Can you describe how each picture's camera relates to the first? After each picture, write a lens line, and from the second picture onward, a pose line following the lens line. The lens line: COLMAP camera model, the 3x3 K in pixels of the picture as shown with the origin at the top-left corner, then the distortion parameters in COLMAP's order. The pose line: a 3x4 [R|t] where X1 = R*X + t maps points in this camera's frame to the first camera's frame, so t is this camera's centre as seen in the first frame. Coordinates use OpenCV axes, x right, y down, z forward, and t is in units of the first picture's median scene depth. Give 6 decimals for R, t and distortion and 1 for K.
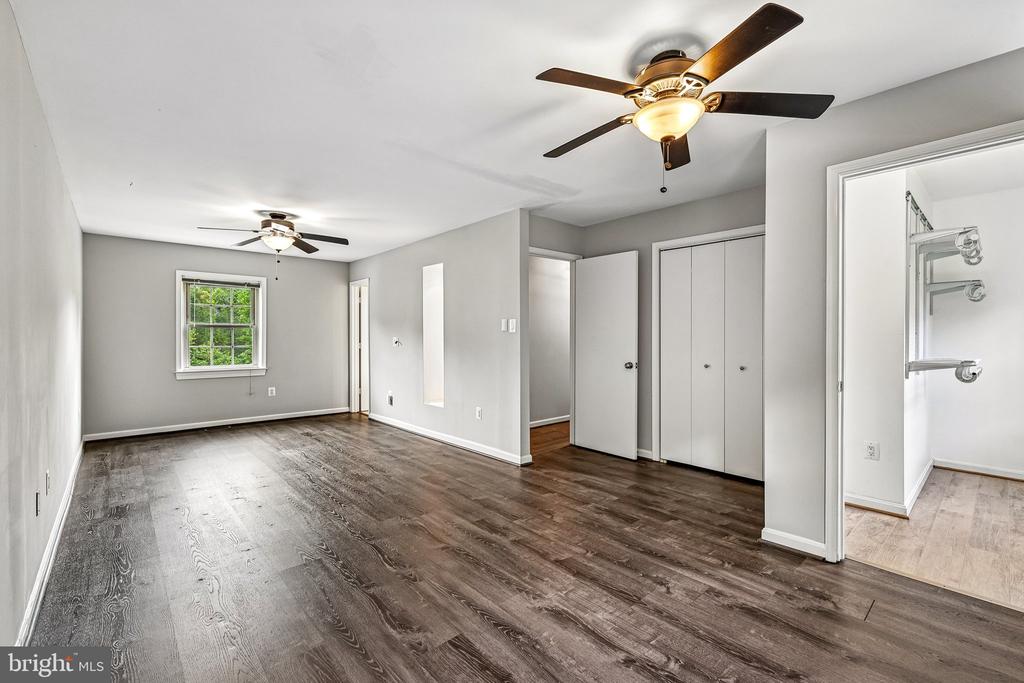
lens RADIAL K [[442.1, 0, 511.1], [0, 442.1, 339.2], [0, 0, 1]] dist [0.002426, -0.000008]
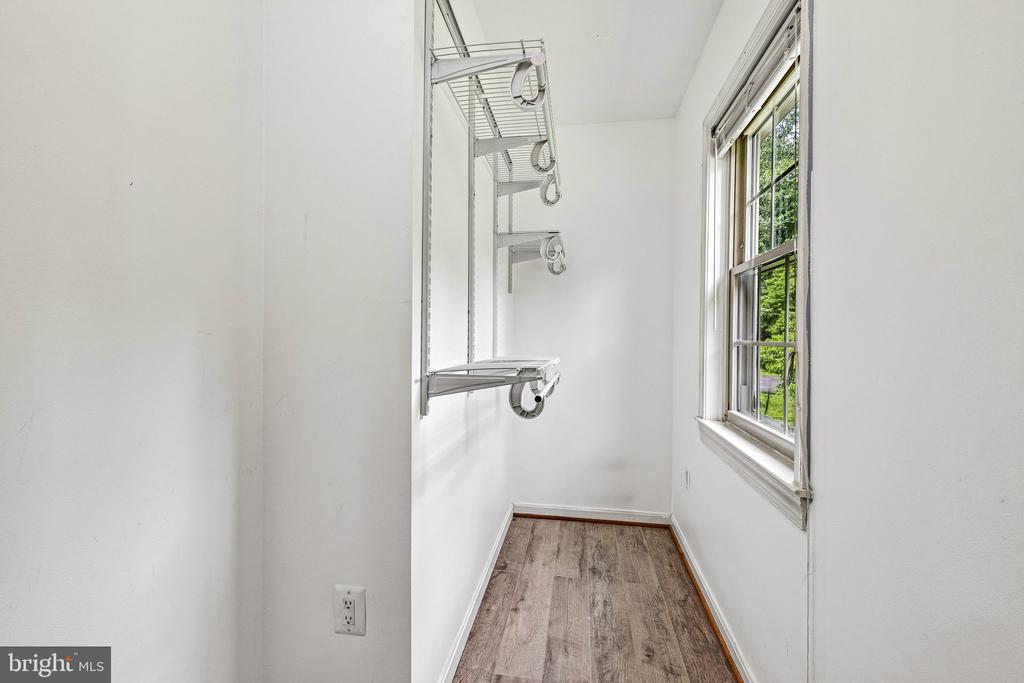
lens RADIAL K [[442.1, 0, 511.1], [0, 442.1, 339.2], [0, 0, 1]] dist [0.002426, -0.000008]
pose [[0.775098, 0.003018, 0.631834, 0.742177], [-0.002297, 0.999995, -0.001959, 0.022350], [-0.631837, 0.000067, 0.775101, 0.676617]]
